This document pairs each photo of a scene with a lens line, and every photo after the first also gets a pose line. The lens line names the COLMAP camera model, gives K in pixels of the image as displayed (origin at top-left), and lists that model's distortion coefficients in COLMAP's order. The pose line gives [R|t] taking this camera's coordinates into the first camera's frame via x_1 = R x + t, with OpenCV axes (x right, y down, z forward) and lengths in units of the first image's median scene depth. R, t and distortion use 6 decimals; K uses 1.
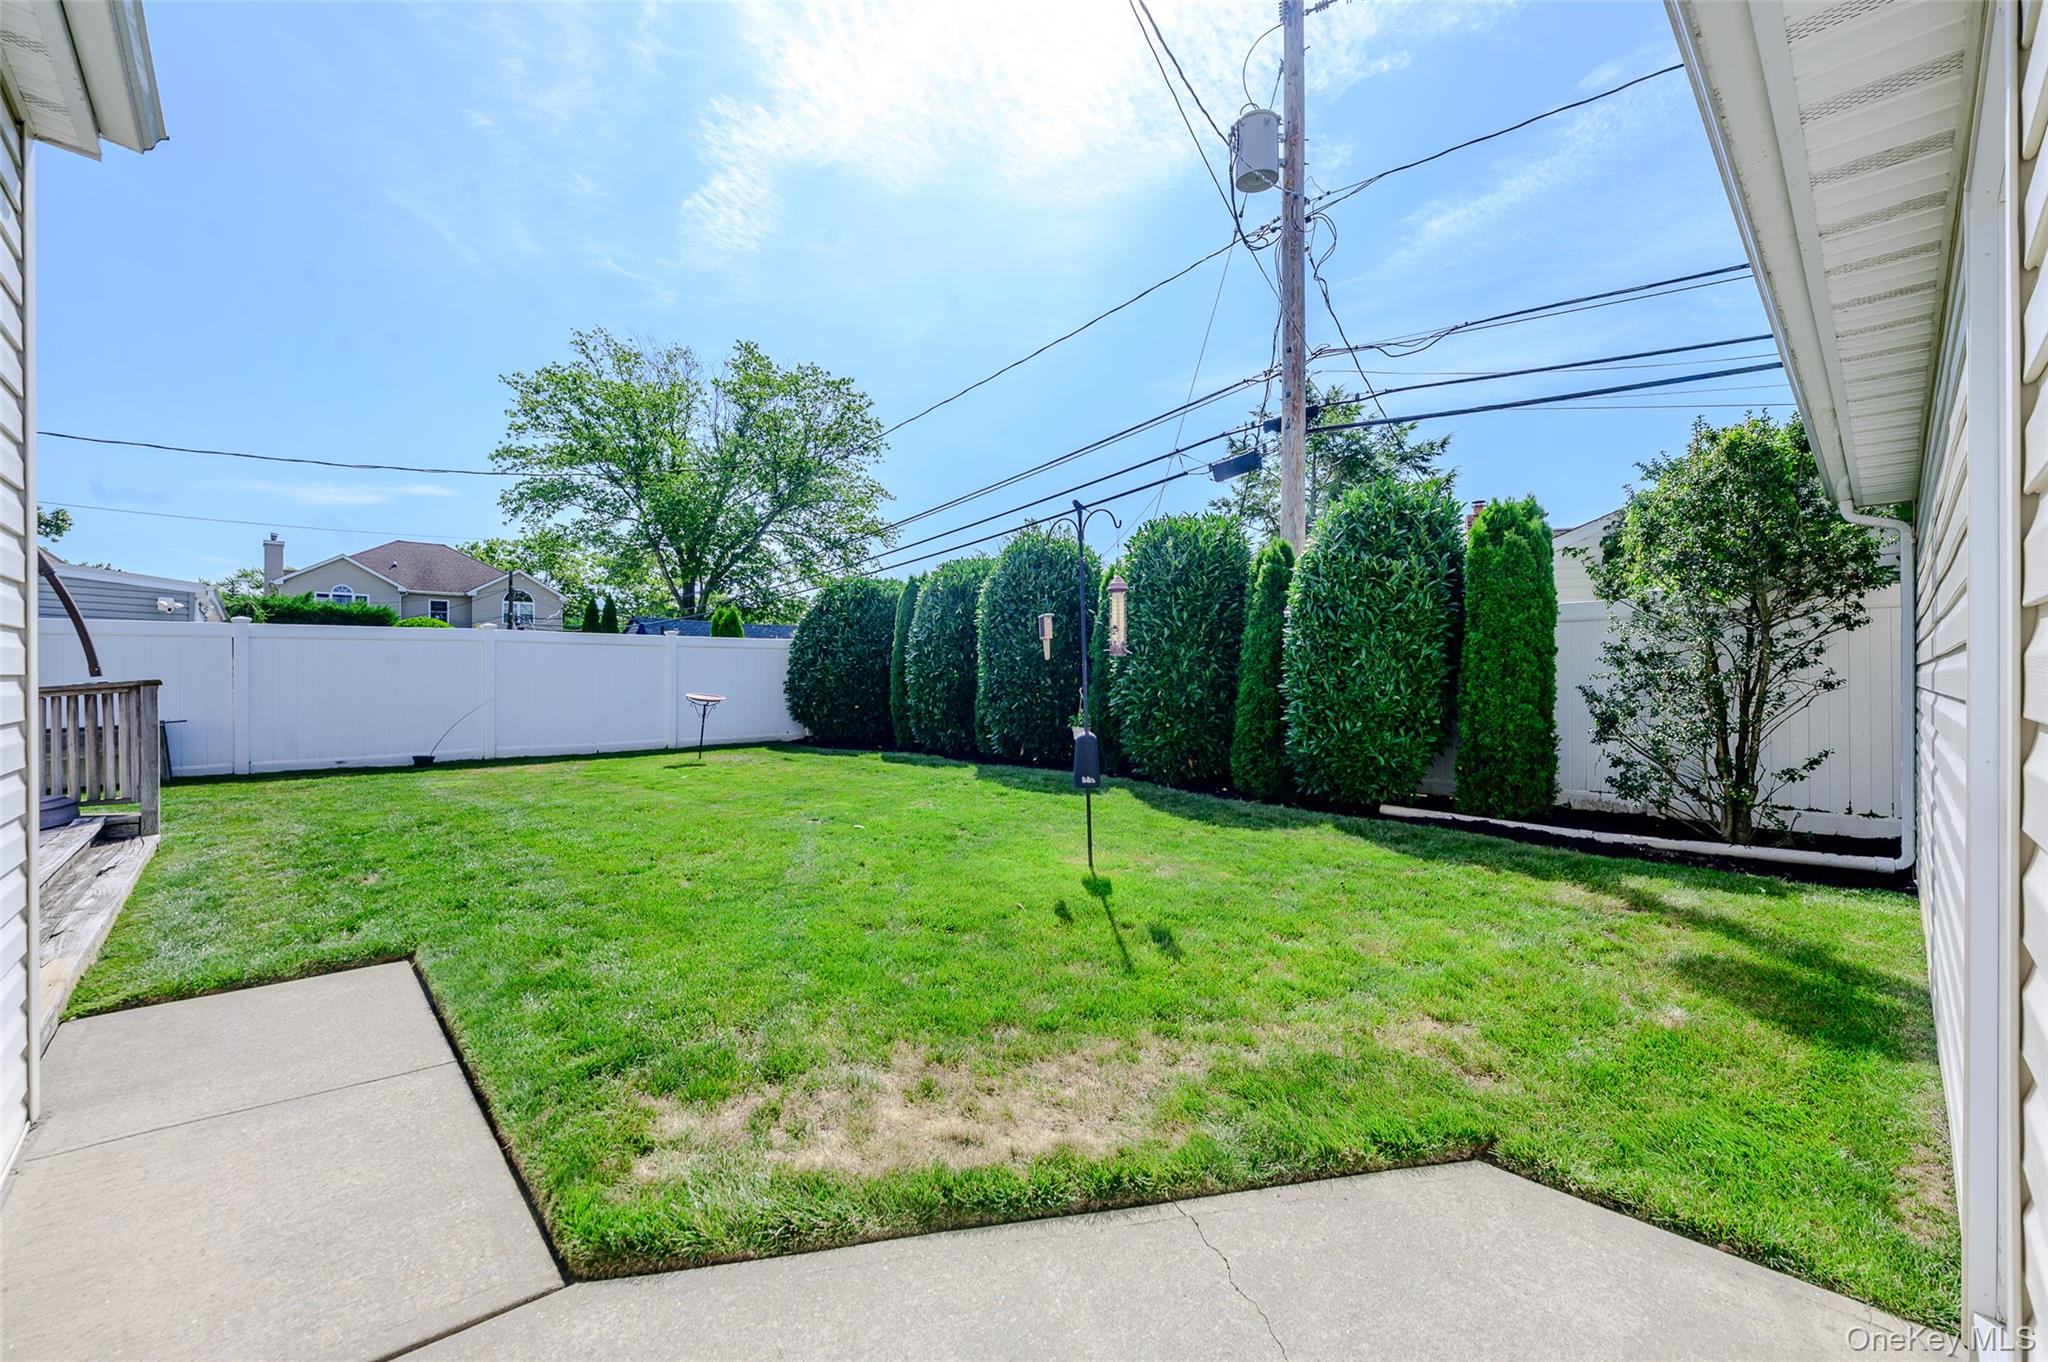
lens RADIAL K [[821.3, 0, 1025.2], [0, 821.3, 676.1], [0, 0, 1]] dist [-0.002563, 0.000091]
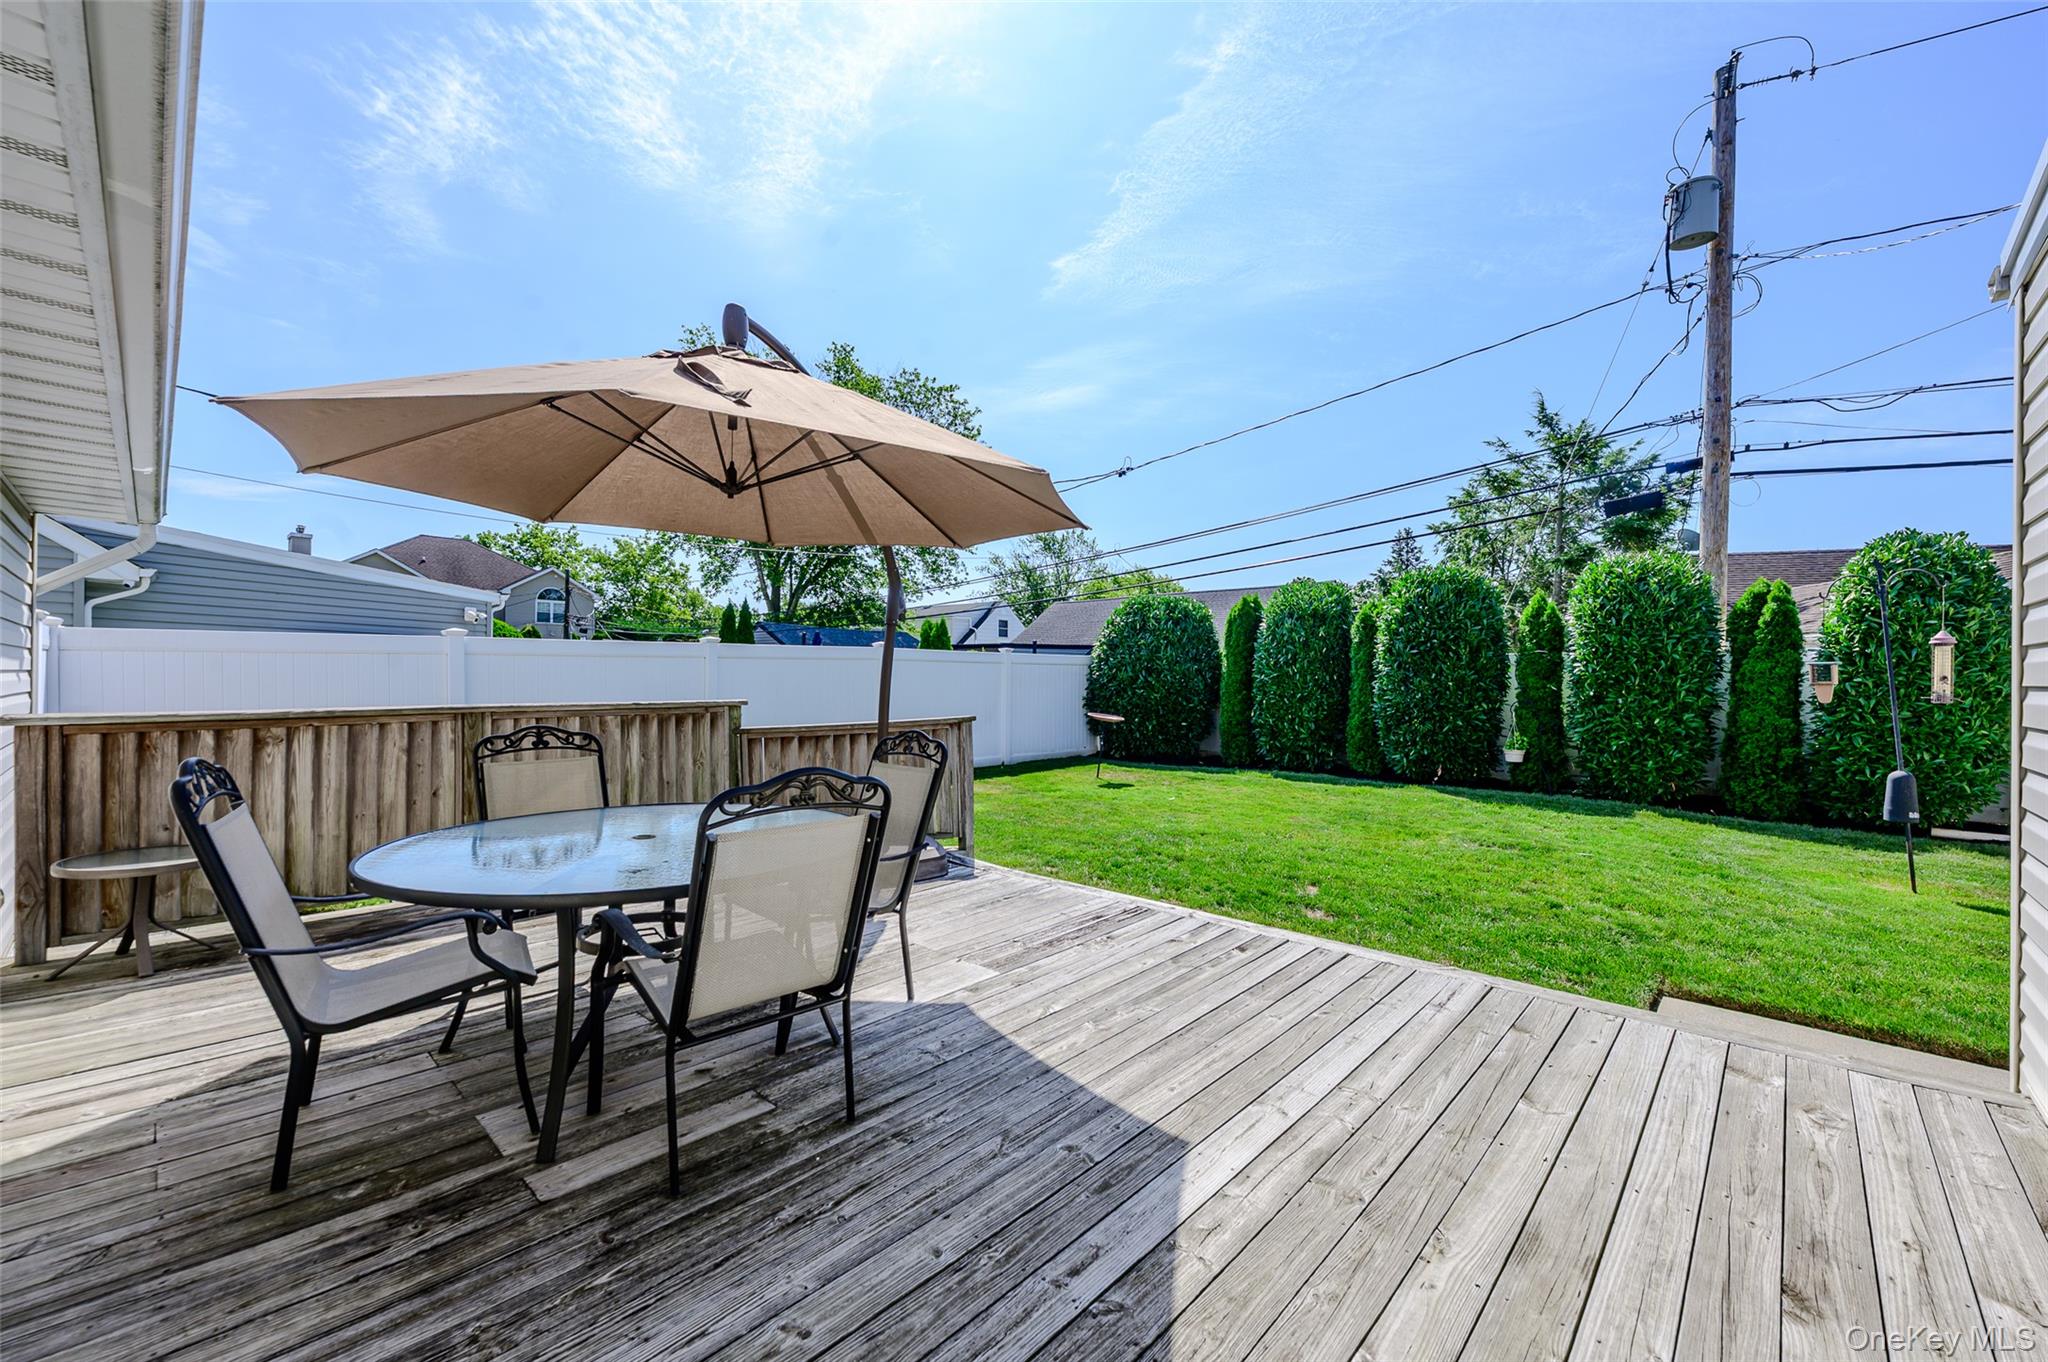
lens RADIAL K [[821.3, 0, 1025.2], [0, 821.3, 676.1], [0, 0, 1]] dist [-0.002563, 0.000091]
pose [[0.998264, 0.008586, 0.058276, -0.456321], [-0.008561, 0.999963, -0.000679, -0.019427], [-0.058279, 0.000179, 0.998300, -0.012563]]
